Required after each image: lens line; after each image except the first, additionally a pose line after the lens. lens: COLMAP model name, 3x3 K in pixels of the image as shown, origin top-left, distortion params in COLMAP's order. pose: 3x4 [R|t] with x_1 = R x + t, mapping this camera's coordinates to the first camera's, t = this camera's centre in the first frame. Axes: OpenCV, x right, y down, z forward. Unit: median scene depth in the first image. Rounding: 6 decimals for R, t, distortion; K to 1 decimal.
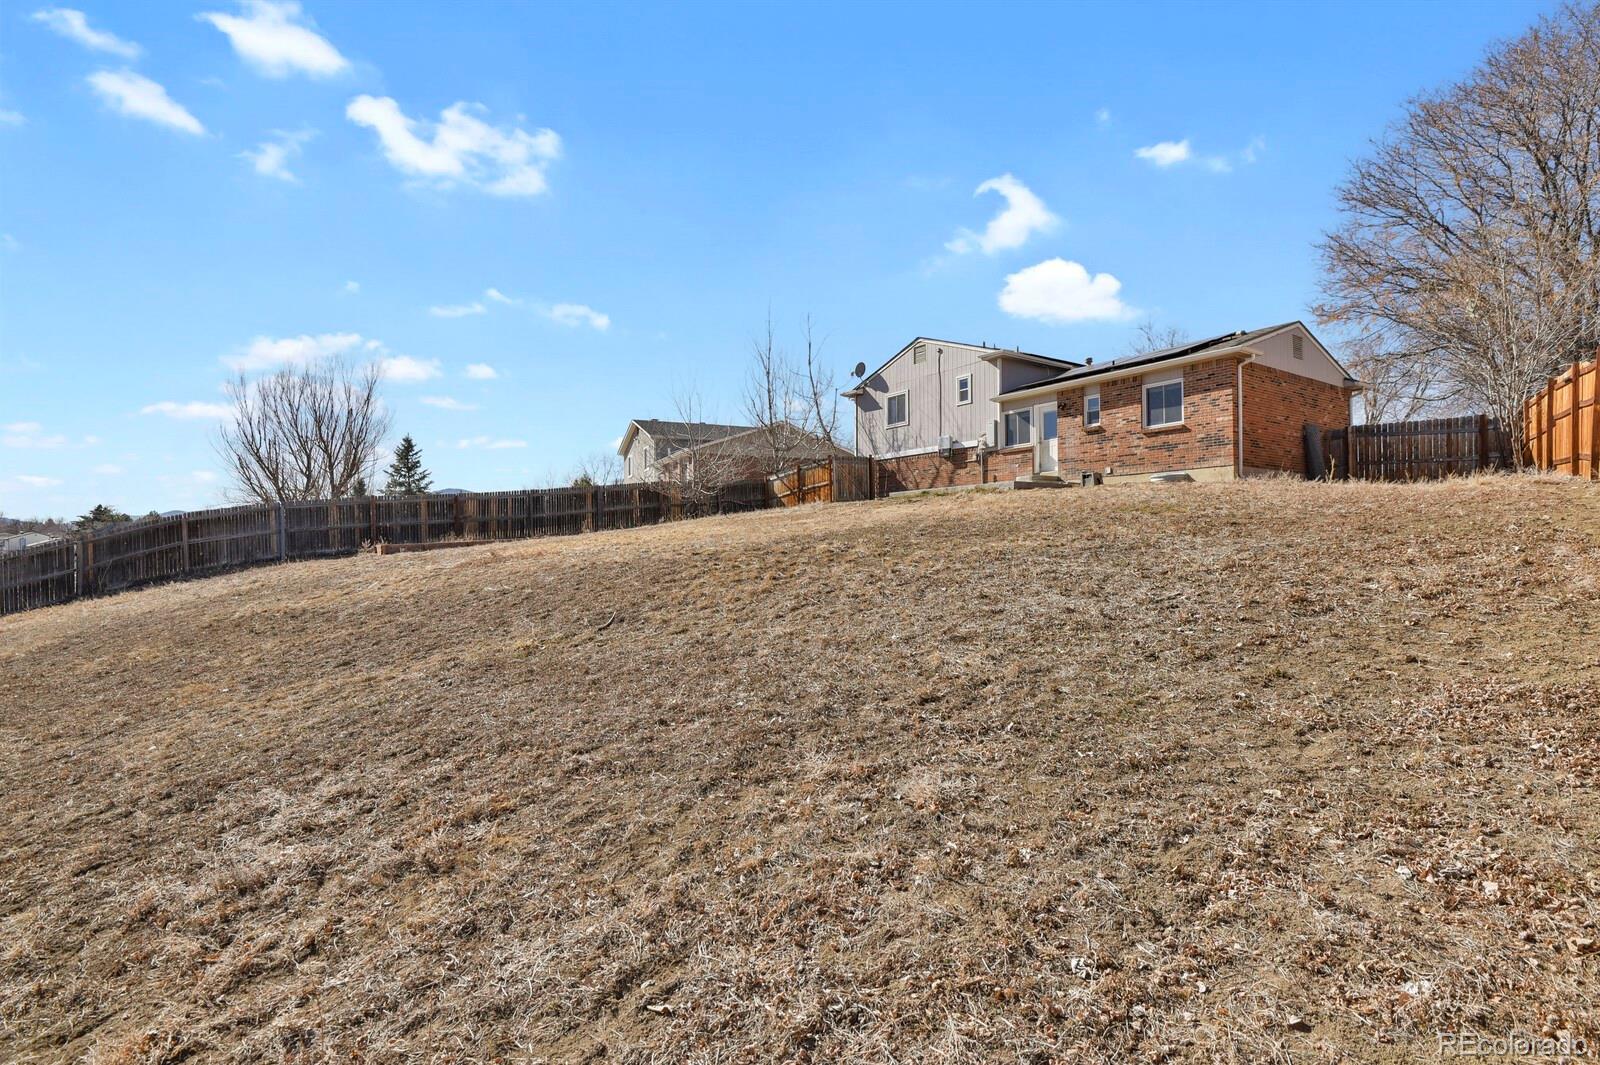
lens RADIAL K [[801.7, 0, 805.0], [0, 801.7, 540.9], [0, 0, 1]] dist [-0.025952, -0.001529]
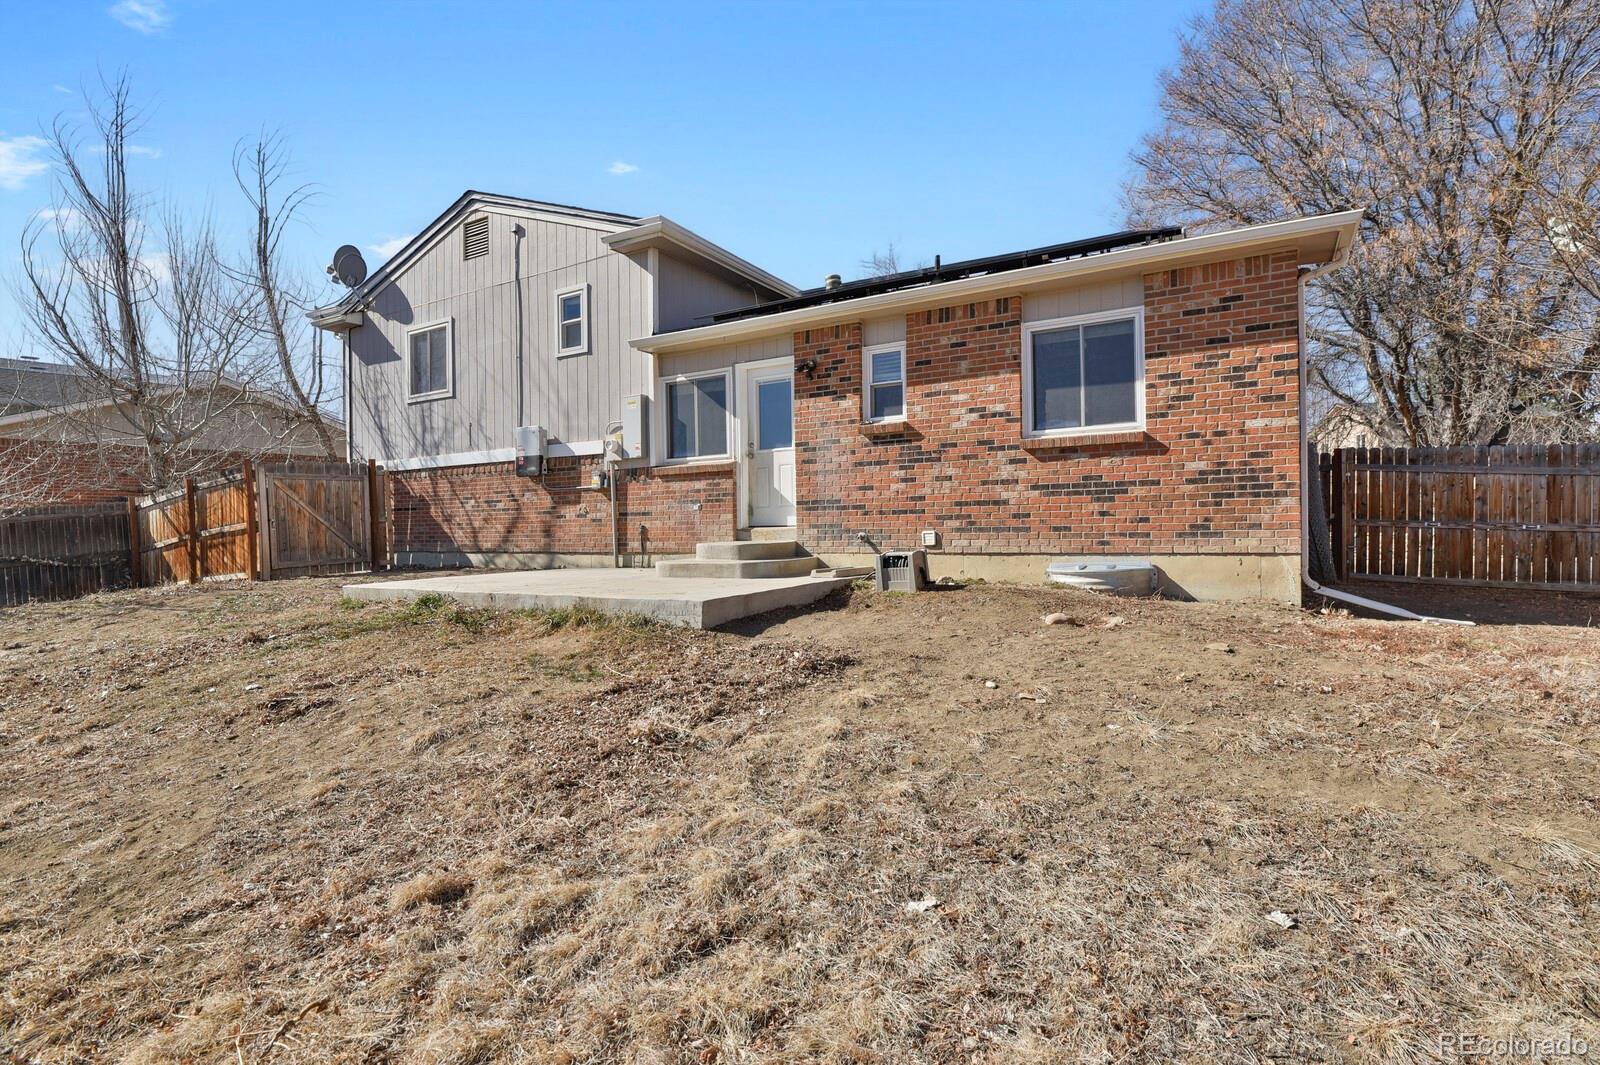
lens RADIAL K [[801.7, 0, 805.0], [0, 801.7, 540.9], [0, 0, 1]] dist [-0.025952, -0.001529]
pose [[0.913385, -0.013053, 0.406887, 0.142726], [0.003983, 0.999724, 0.023132, -0.083599], [-0.407077, -0.019508, 0.913185, 0.578212]]
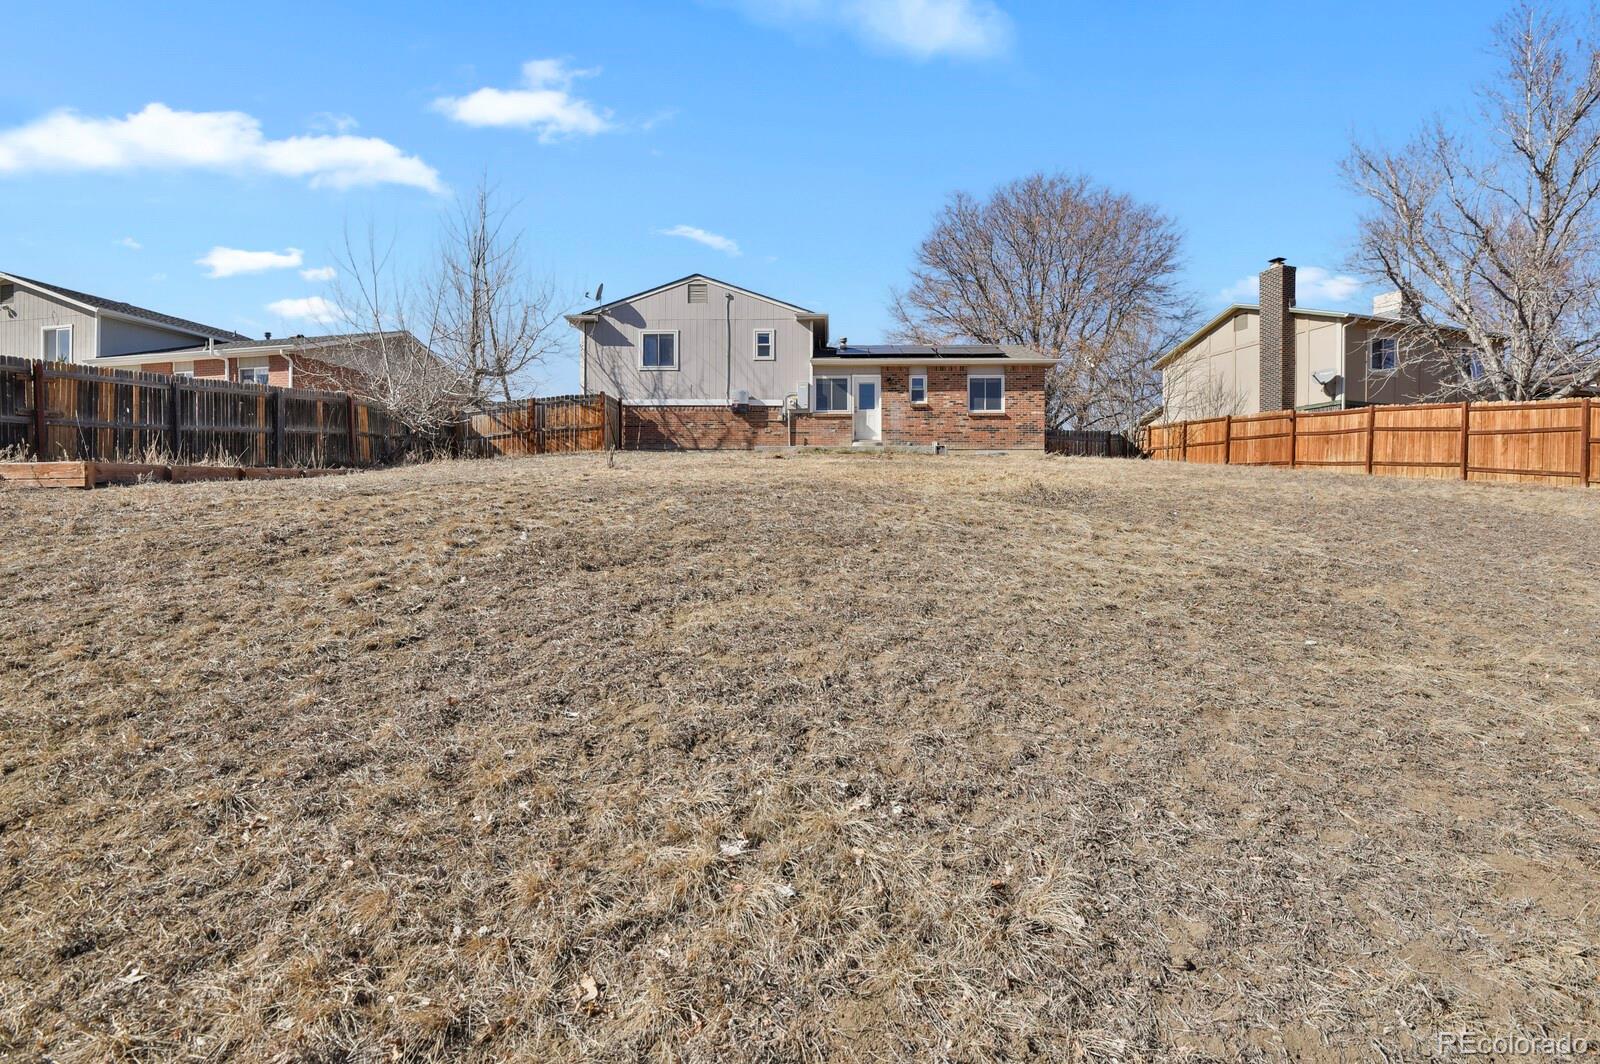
lens RADIAL K [[801.7, 0, 805.0], [0, 801.7, 540.4], [0, 0, 1]] dist [-0.025952, -0.001529]
pose [[0.581711, -0.003164, 0.813389, -0.571353], [-0.014859, 0.999784, 0.014515, 0.030384], [-0.813260, -0.020530, 0.581539, 0.419628]]
